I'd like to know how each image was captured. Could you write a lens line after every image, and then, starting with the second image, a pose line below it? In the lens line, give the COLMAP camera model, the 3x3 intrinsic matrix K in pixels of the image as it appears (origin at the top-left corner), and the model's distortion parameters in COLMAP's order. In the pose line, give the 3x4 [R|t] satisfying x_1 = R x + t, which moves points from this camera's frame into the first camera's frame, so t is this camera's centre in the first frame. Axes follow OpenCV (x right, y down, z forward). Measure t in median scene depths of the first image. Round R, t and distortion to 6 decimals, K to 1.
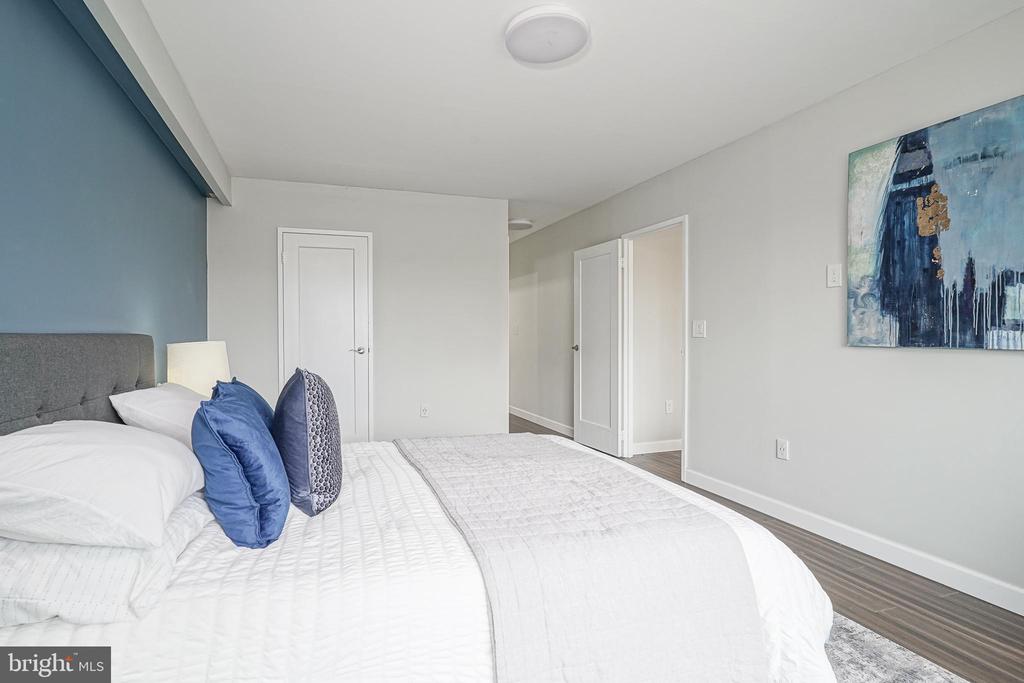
lens RADIAL K [[496.1, 0, 510.4], [0, 496.1, 341.0], [0, 0, 1]] dist [-0.010835, 0.007386]
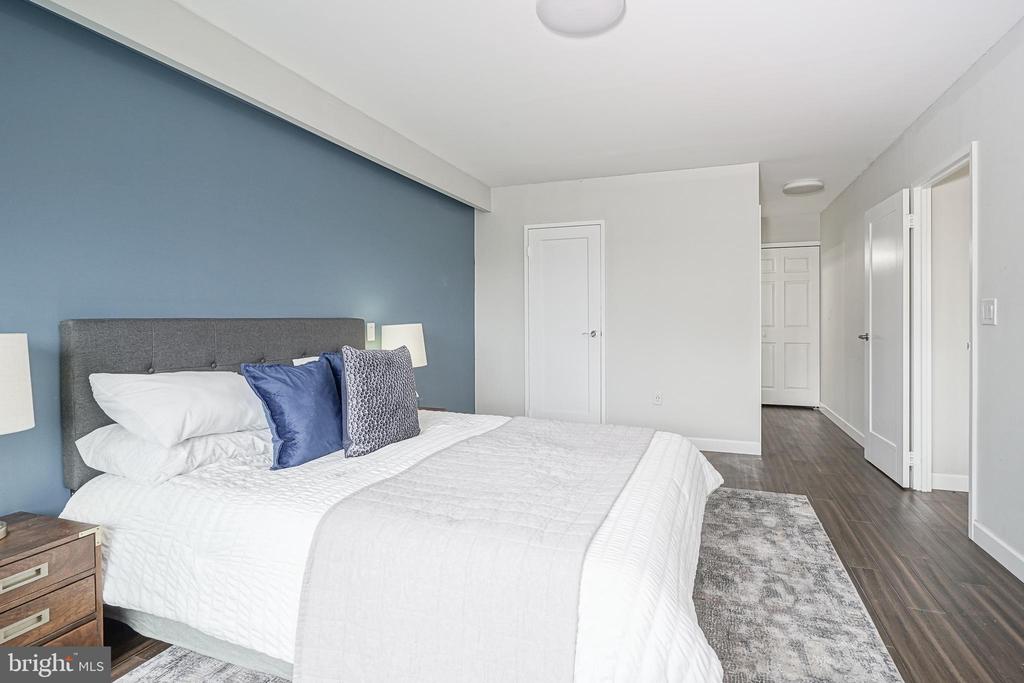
lens RADIAL K [[496.1, 0, 502.1], [0, 496.1, 316.8], [0, 0, 1]] dist [-0.010835, 0.007386]
pose [[0.790662, 0.000893, -0.612252, 0.234158], [-0.010730, 0.999866, -0.012398, -0.002468], [0.612159, 0.016372, 0.790565, 0.073559]]
